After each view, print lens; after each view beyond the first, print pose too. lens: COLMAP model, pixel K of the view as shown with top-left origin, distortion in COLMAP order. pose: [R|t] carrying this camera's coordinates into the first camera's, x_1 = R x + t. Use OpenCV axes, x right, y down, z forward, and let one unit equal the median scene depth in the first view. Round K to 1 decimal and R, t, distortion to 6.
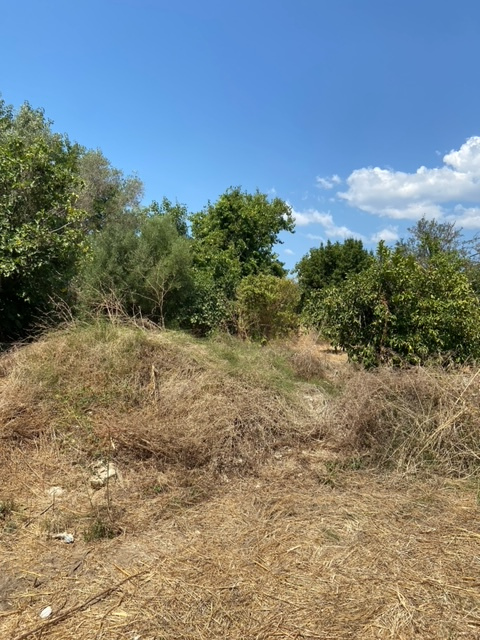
lens RADIAL K [[486.5, 0, 239.0], [0, 486.5, 321.5], [0, 0, 1]] dist [0.128512, -0.157827]
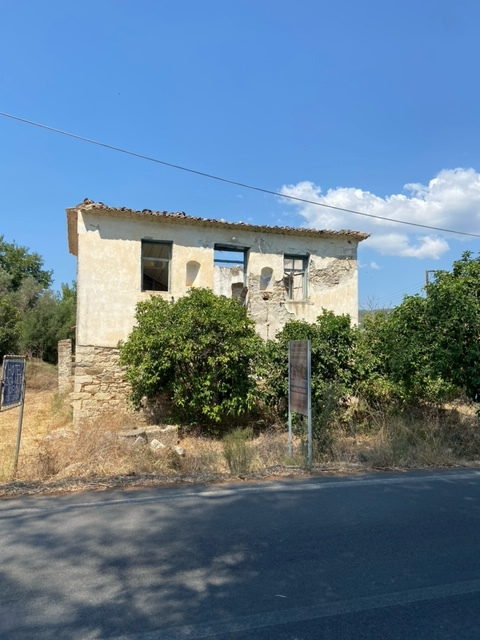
lens RADIAL K [[484.6, 0, 242.8], [0, 484.6, 319.2], [0, 0, 1]] dist [0.101876, -0.152455]
pose [[0.995487, 0.004301, 0.094801, 0.348640], [0.000797, 0.998558, -0.053674, -0.036219], [-0.094895, 0.053507, 0.994048, -0.983577]]
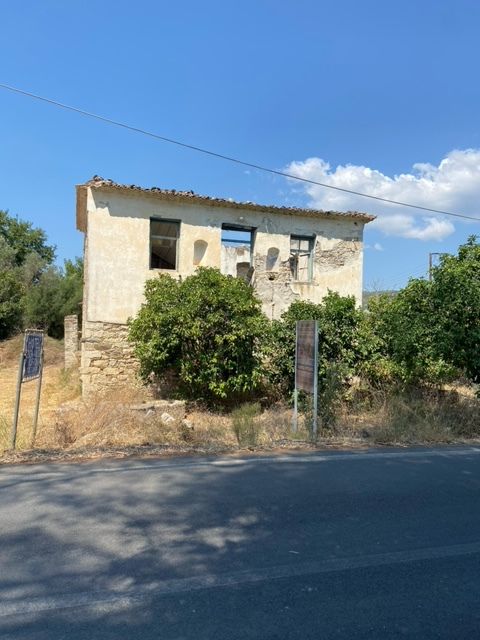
lens RADIAL K [[484.6, 0, 242.8], [0, 484.6, 319.2], [0, 0, 1]] dist [0.101876, -0.152455]
pose [[0.995437, 0.018883, 0.093535, 0.341093], [-0.017928, 0.999778, -0.011038, -0.035736], [-0.093723, 0.009310, 0.995555, -0.993565]]
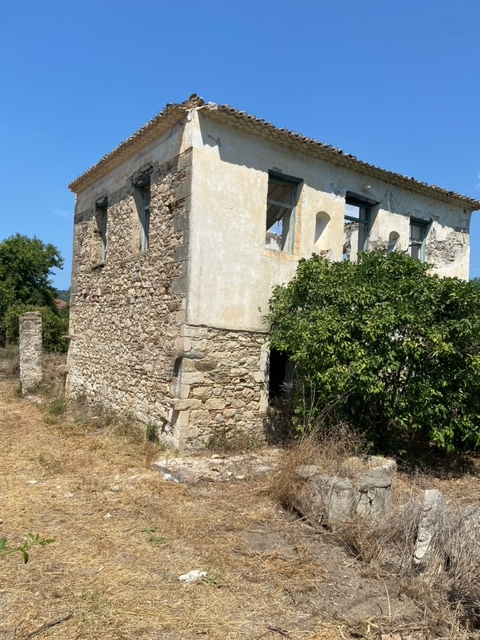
lens RADIAL K [[484.6, 0, 242.8], [0, 484.6, 319.2], [0, 0, 1]] dist [0.101876, -0.152455]
pose [[0.927643, 0.045922, 0.370635, 0.111283], [-0.040123, 0.998922, -0.023344, -0.033689], [-0.371307, 0.006784, 0.928485, -0.740178]]
